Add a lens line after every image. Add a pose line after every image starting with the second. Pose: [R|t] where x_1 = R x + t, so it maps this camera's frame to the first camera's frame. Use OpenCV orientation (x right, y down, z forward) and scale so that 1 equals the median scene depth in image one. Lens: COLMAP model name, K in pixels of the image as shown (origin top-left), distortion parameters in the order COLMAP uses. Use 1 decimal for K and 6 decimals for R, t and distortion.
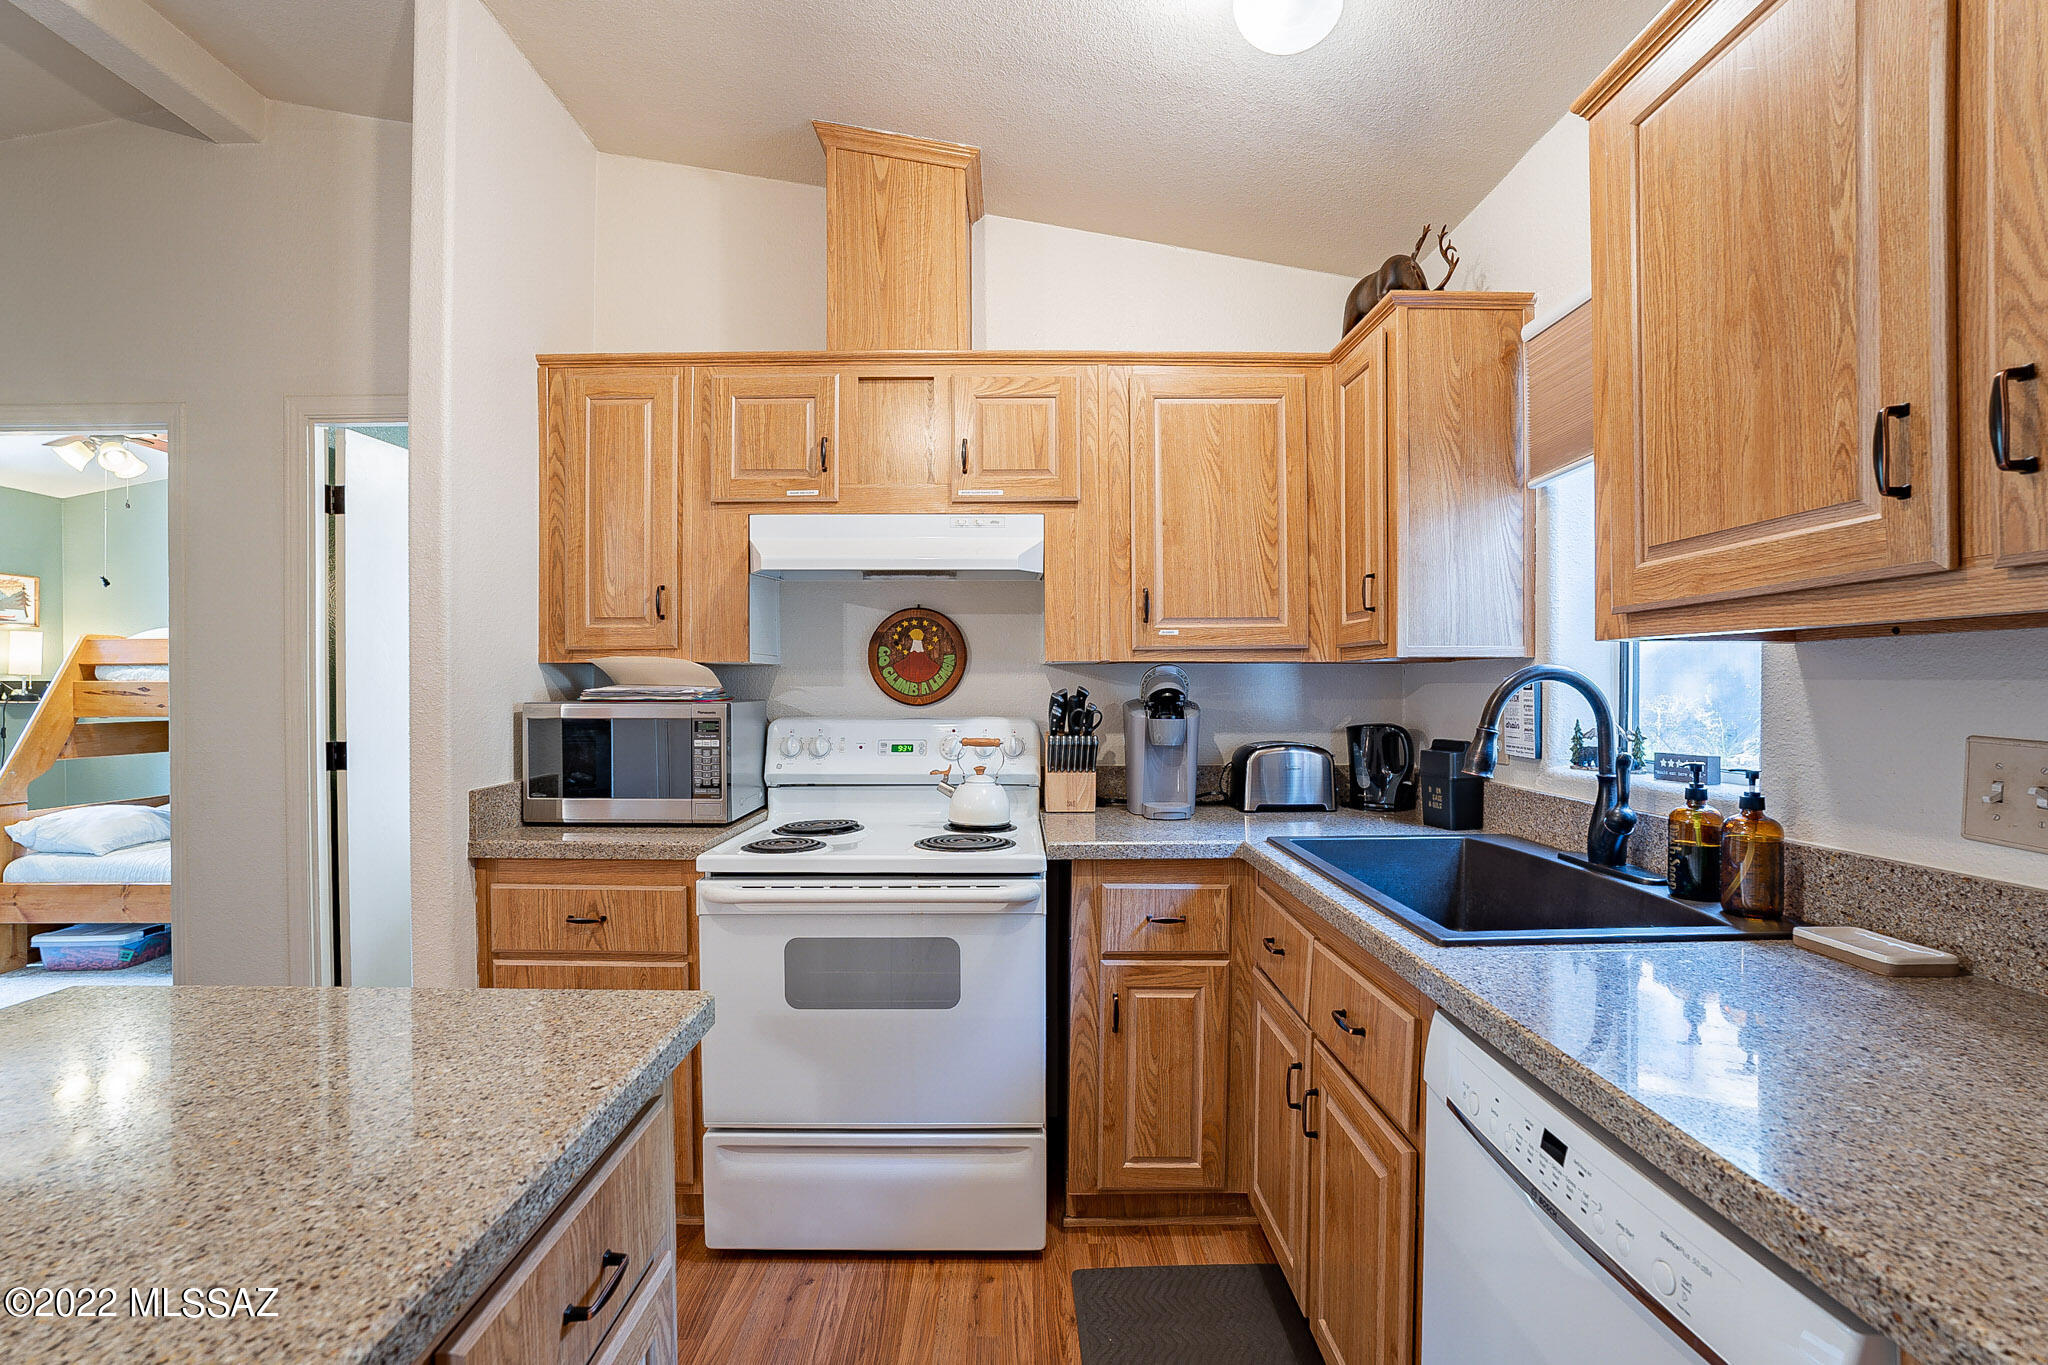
lens RADIAL K [[915.6, 0, 1020.2], [0, 915.6, 688.9], [0, 0, 1]] dist [-0.056880, 0.019024]
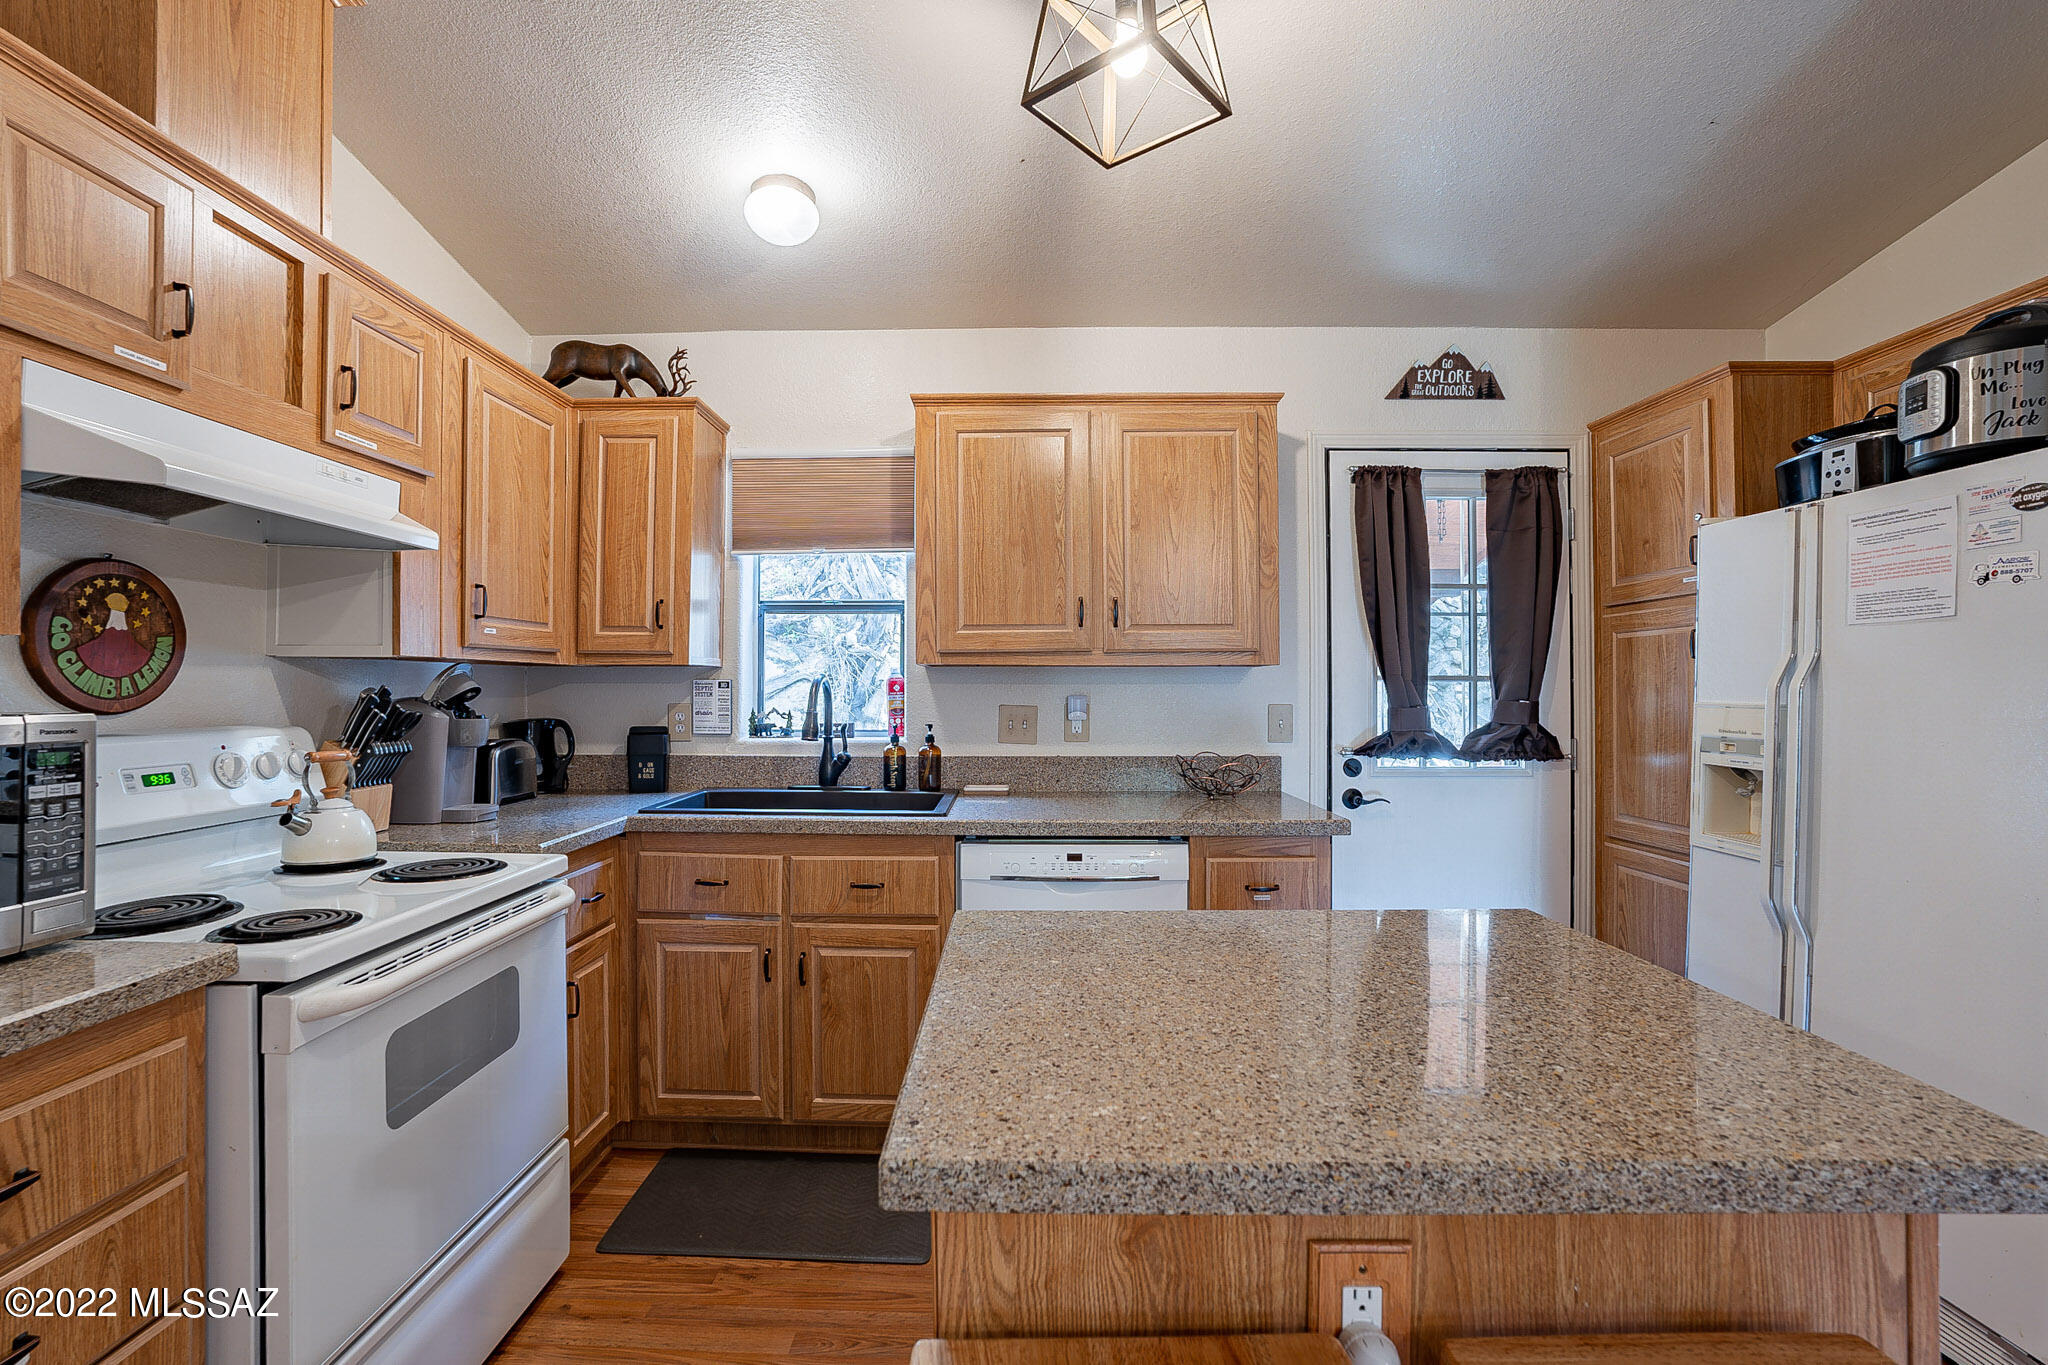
lens RADIAL K [[915.6, 0, 994.4], [0, 915.6, 680.5], [0, 0, 1]] dist [-0.056880, 0.019024]
pose [[0.040927, 0.007195, 0.999136, -0.797161], [-0.001000, 0.999974, -0.007161, -0.000973], [-0.999162, -0.000706, 0.040933, 0.413344]]
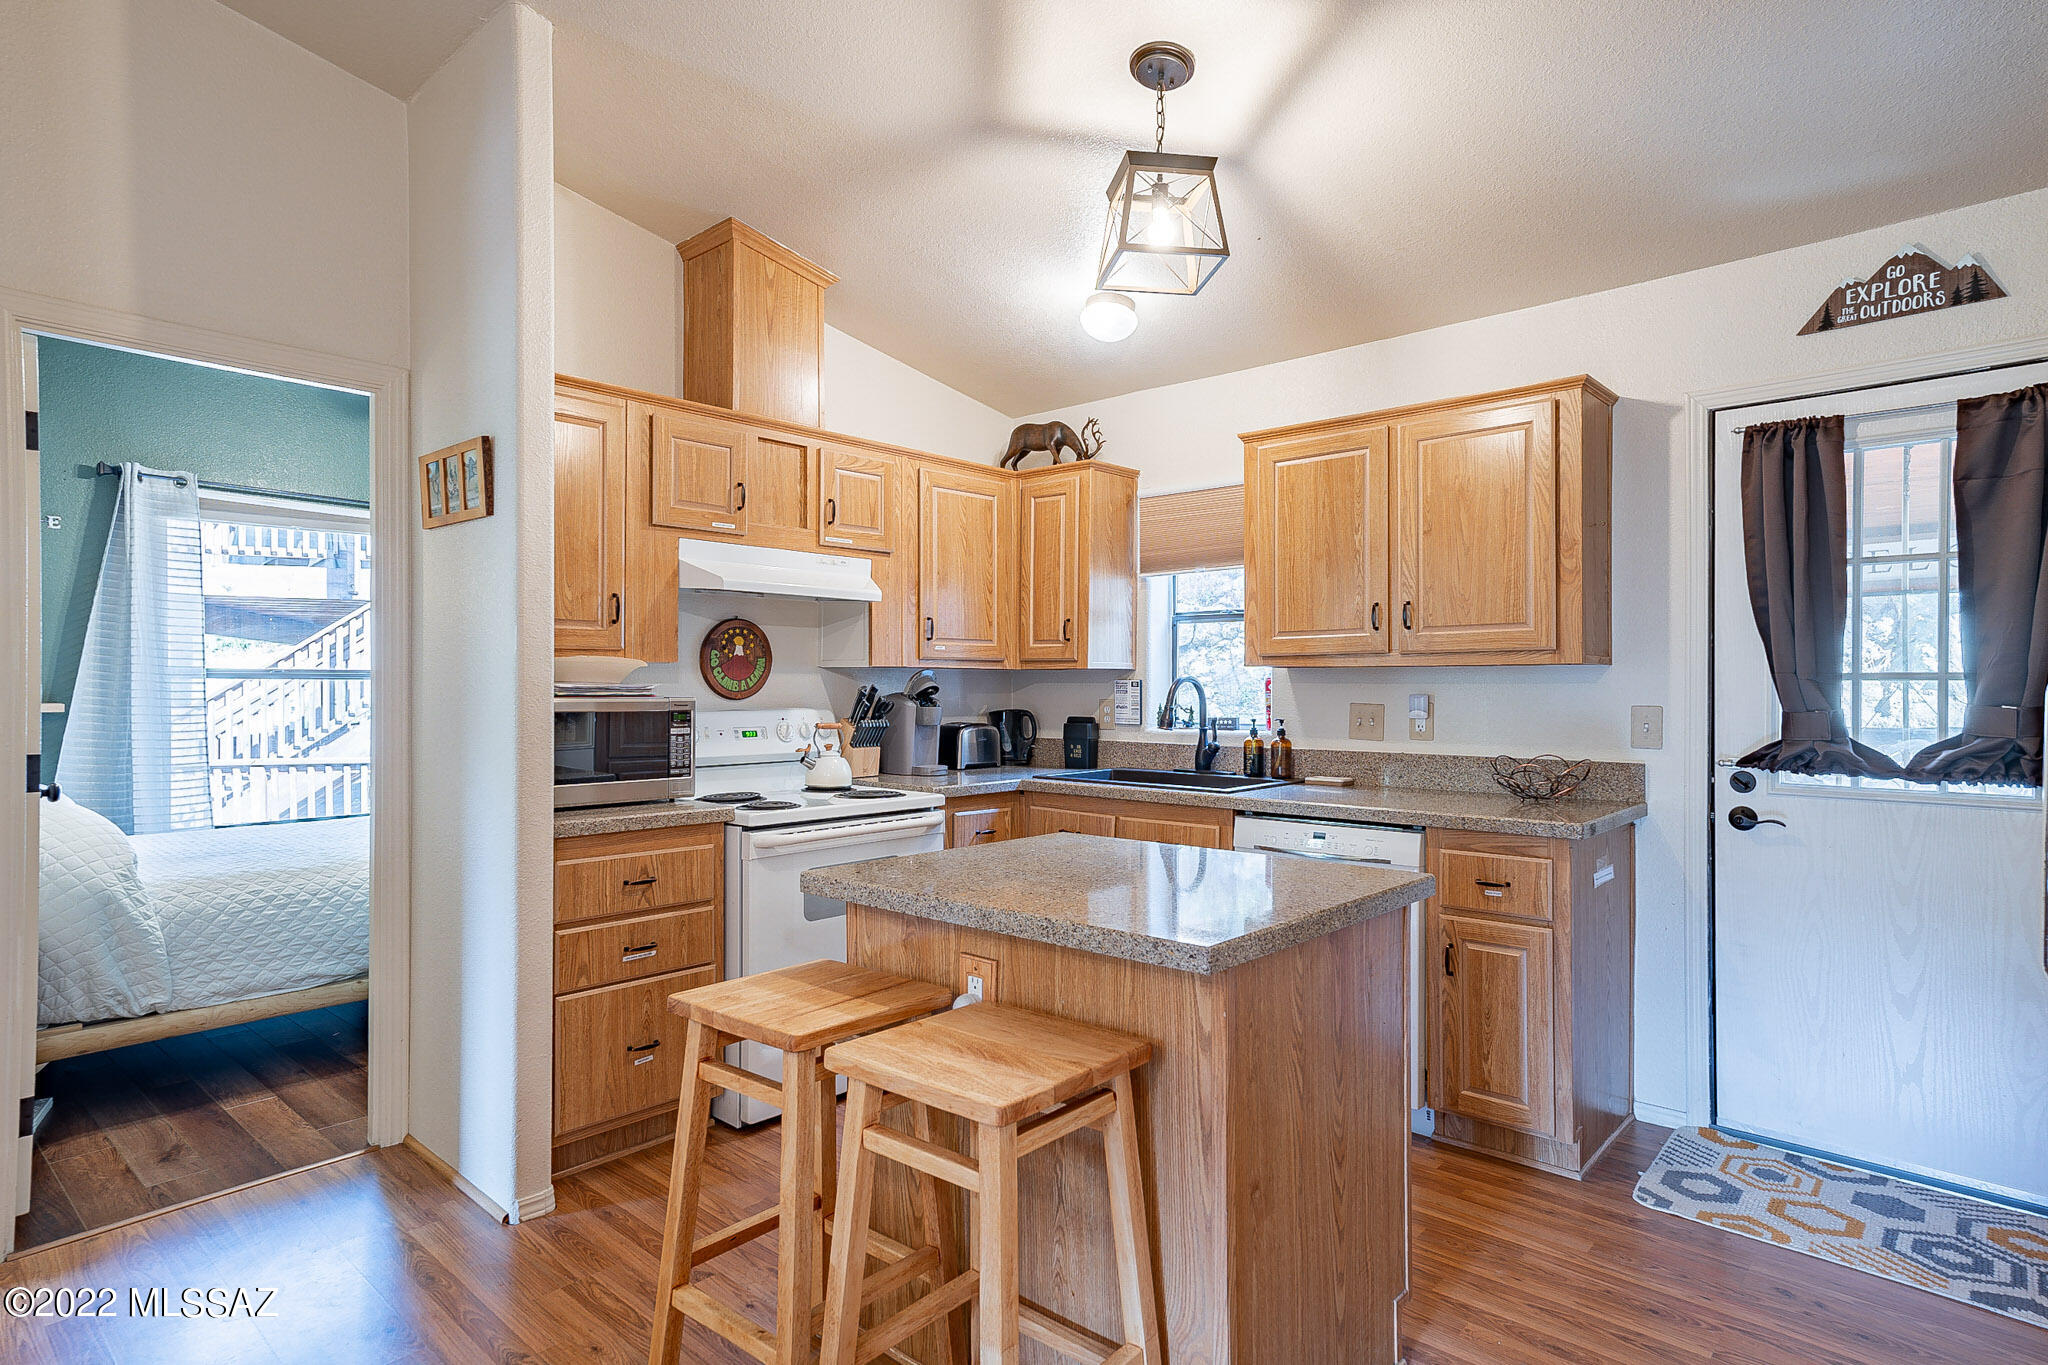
lens RADIAL K [[1080.4, 0, 1032.2], [0, 1080.4, 682.5], [0, 0, 1]] dist [0.006238, 0.015956]
pose [[0.671863, 0.004702, 0.740660, -1.036220], [-0.002507, 0.999989, -0.004075, 0.000845], [-0.740671, 0.000881, 0.671867, -0.282949]]
